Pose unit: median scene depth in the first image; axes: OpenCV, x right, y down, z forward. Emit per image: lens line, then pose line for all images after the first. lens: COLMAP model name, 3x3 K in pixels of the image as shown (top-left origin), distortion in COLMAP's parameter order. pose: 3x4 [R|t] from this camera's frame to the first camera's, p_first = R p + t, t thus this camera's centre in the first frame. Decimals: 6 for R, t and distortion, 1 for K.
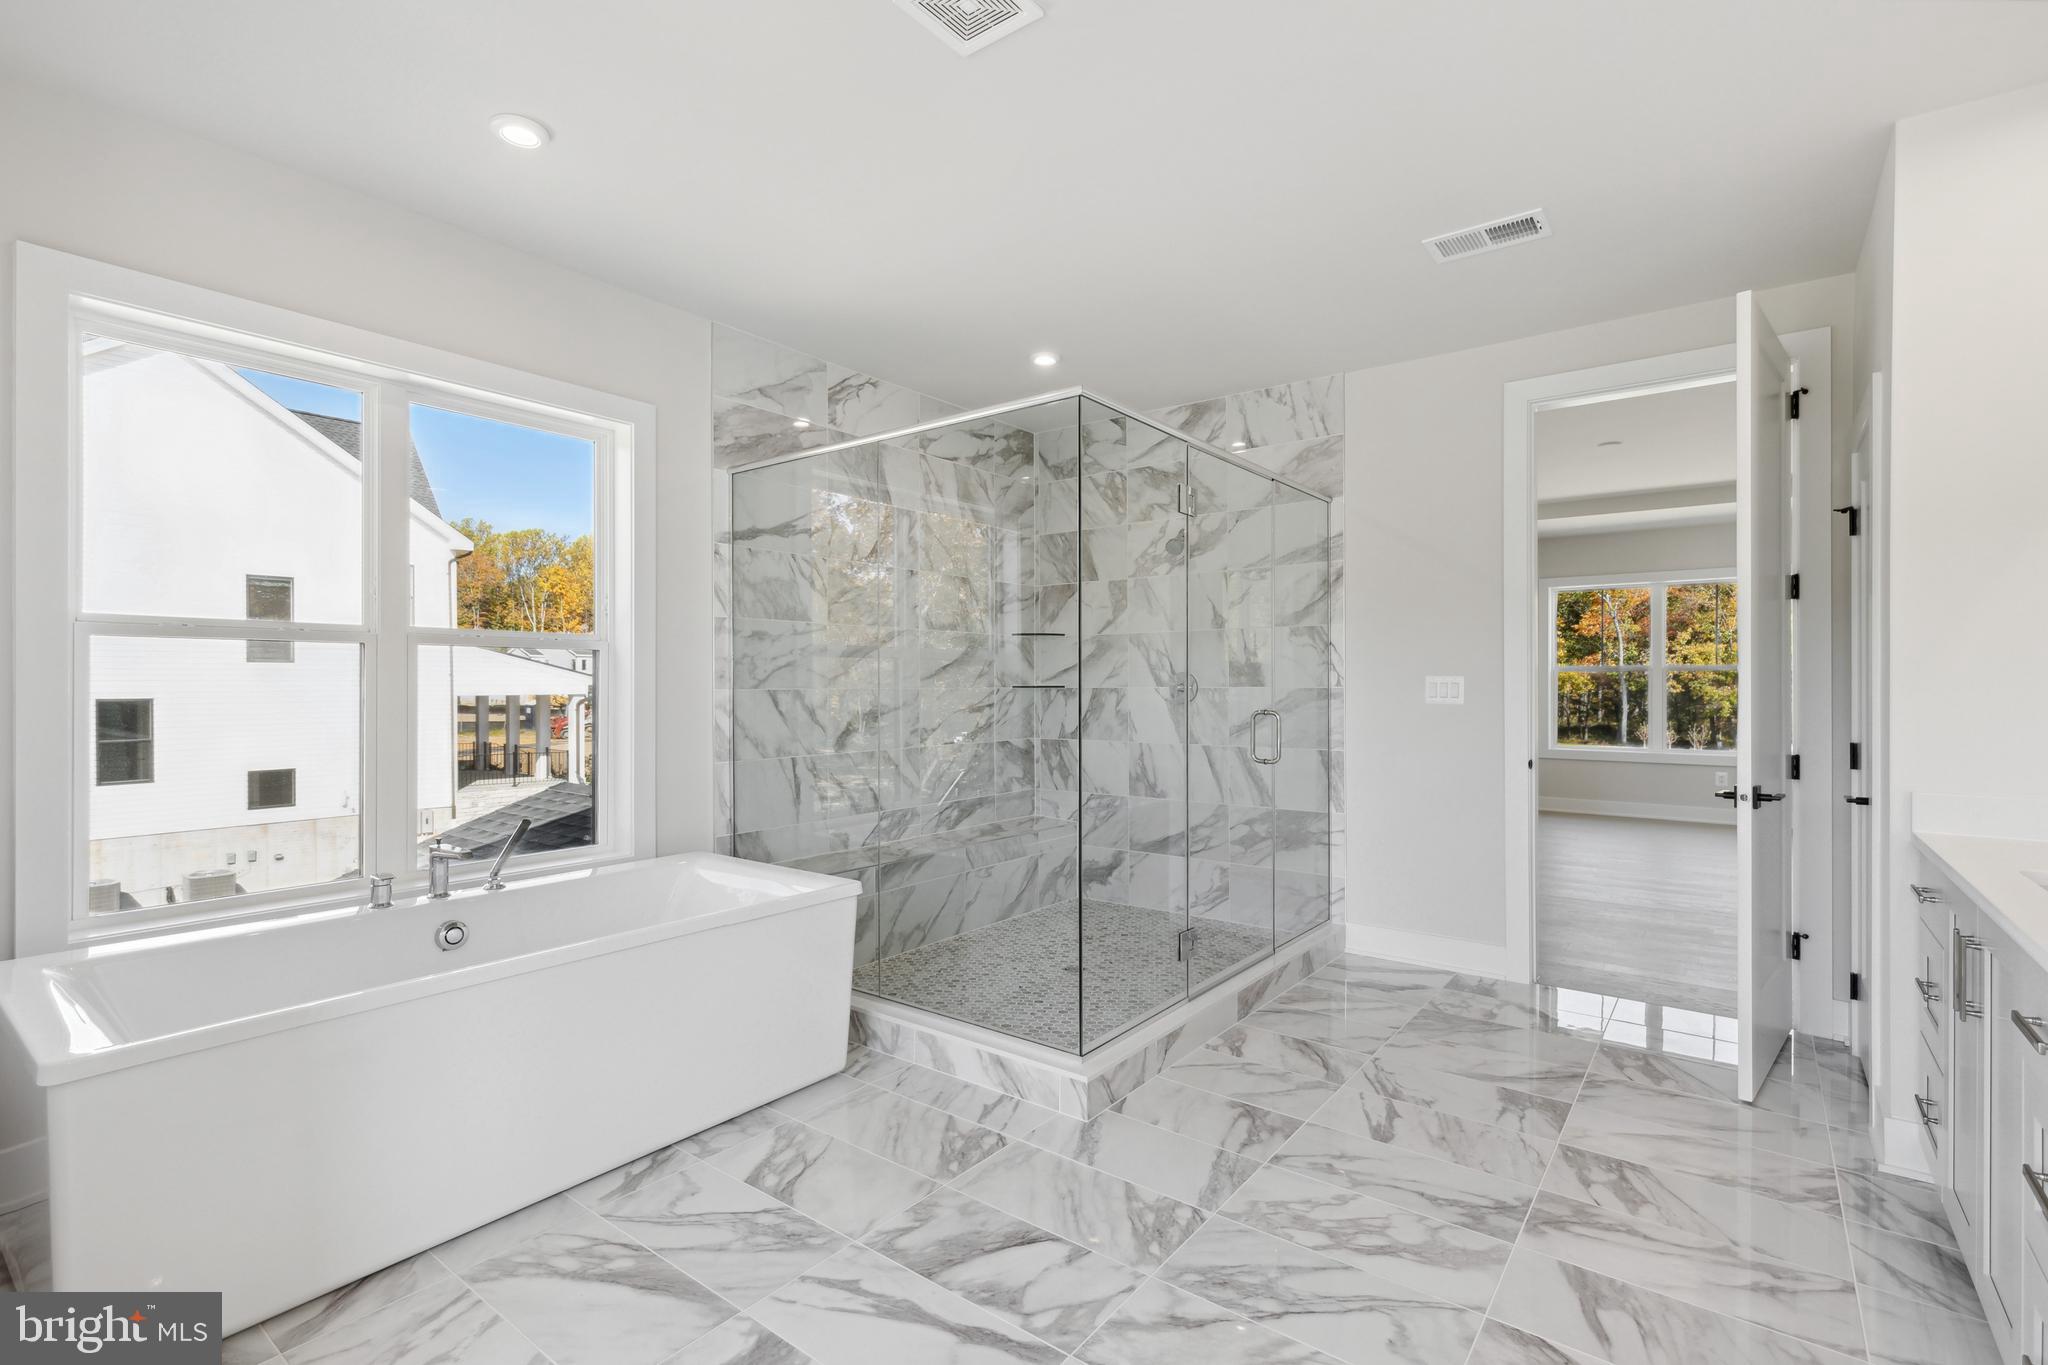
lens RADIAL K [[937.0, 0, 1033.4], [0, 937.0, 687.3], [0, 0, 1]] dist [0.007585, -0.002282]
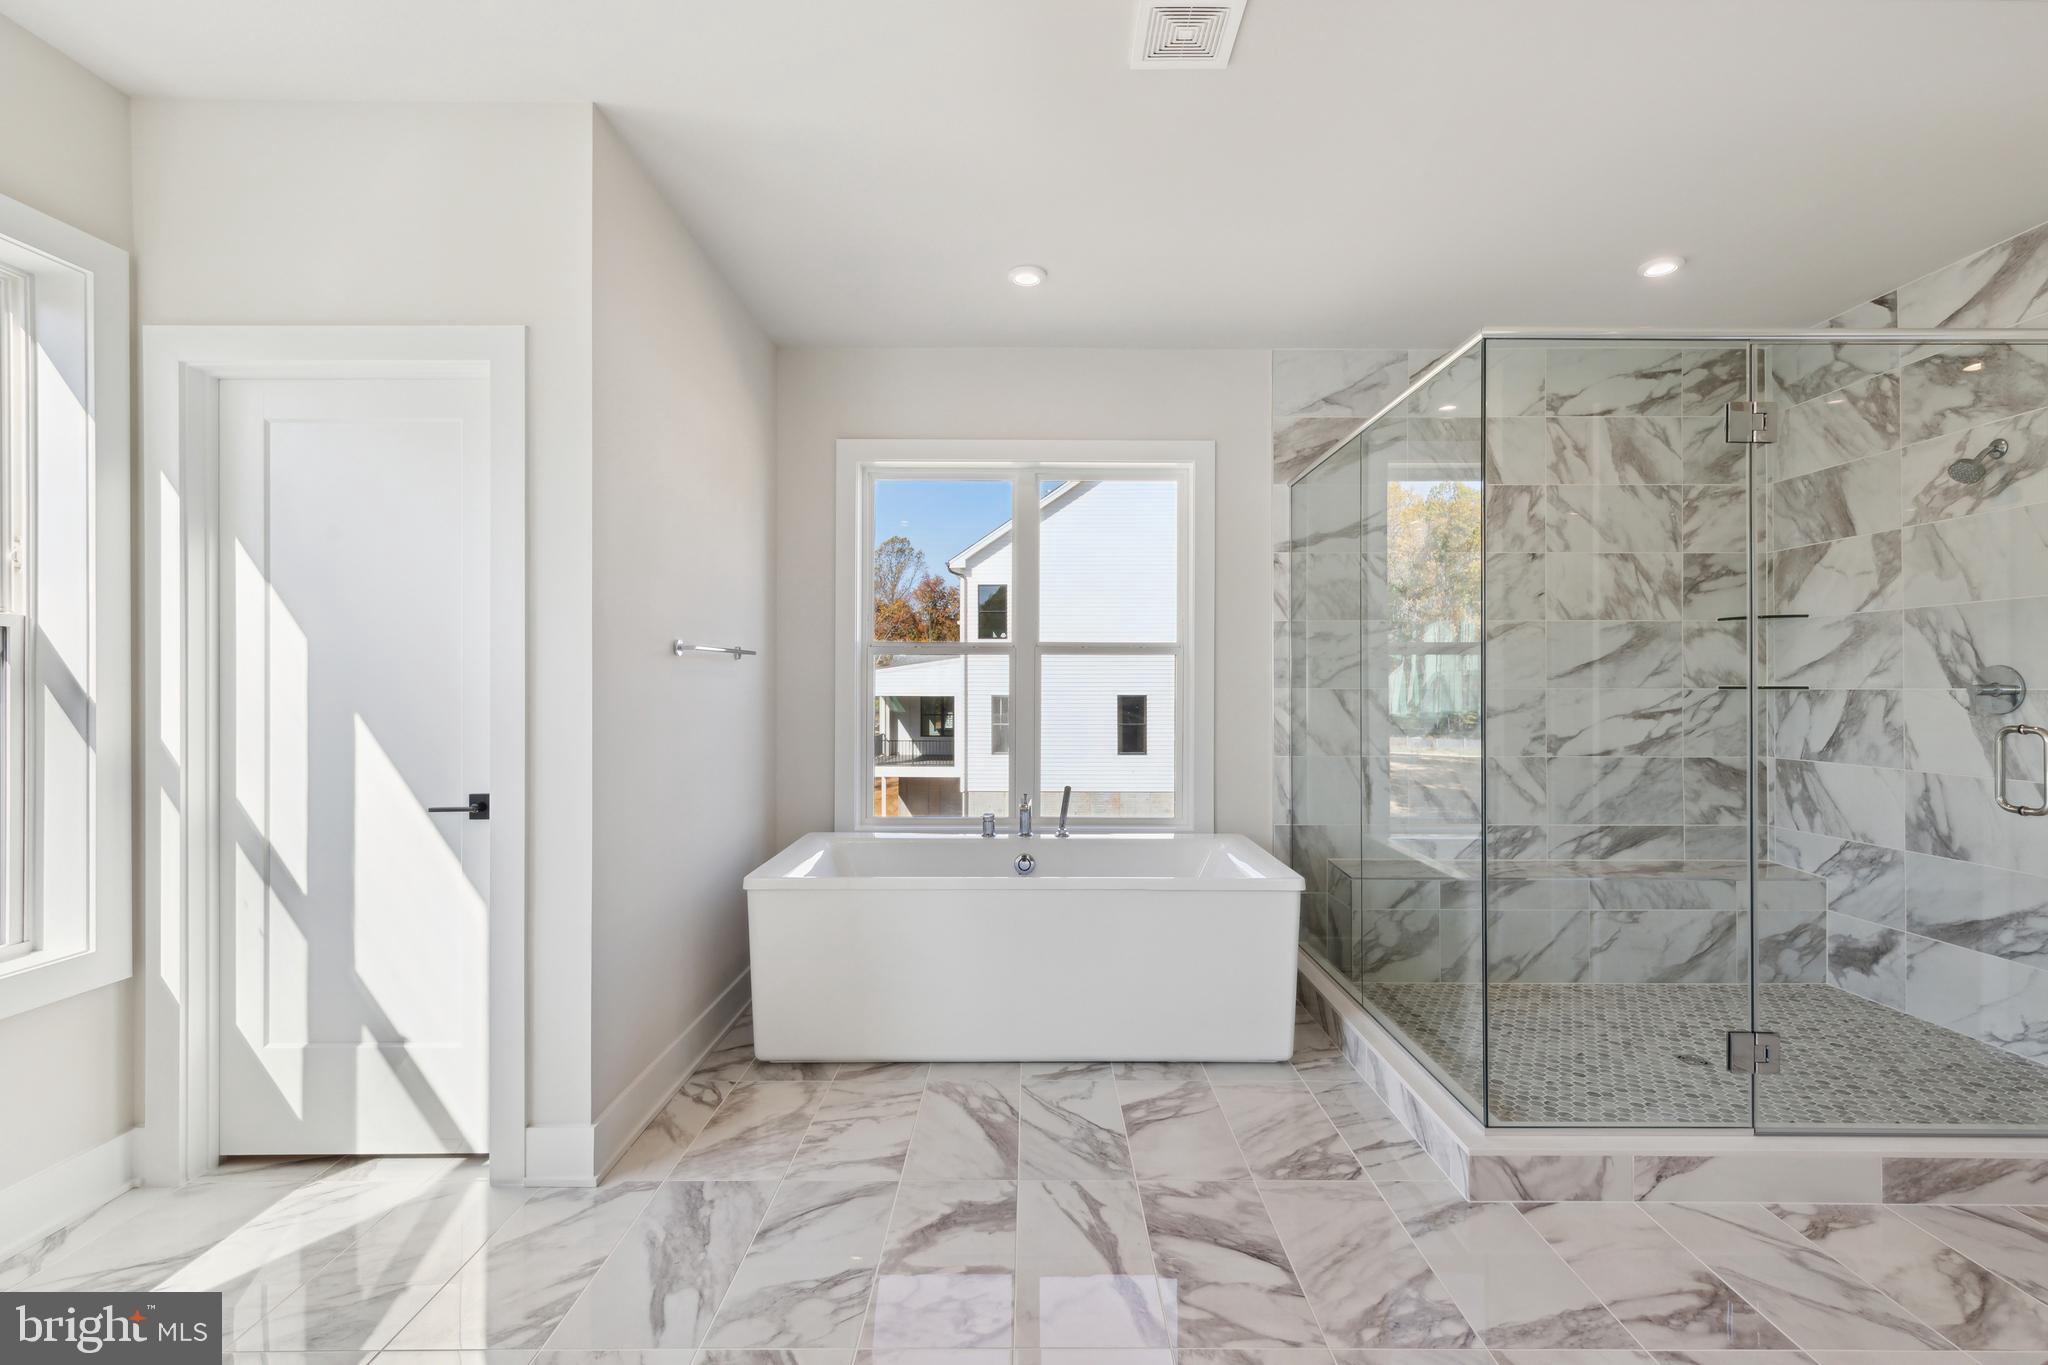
lens RADIAL K [[937.0, 0, 1036.2], [0, 937.0, 680.8], [0, 0, 1]] dist [0.007585, -0.002282]
pose [[0.607331, -0.002774, -0.794444, 0.336960], [-0.004332, 0.999967, -0.006803, 0.002059], [0.794437, 0.007573, 0.607300, 0.120228]]
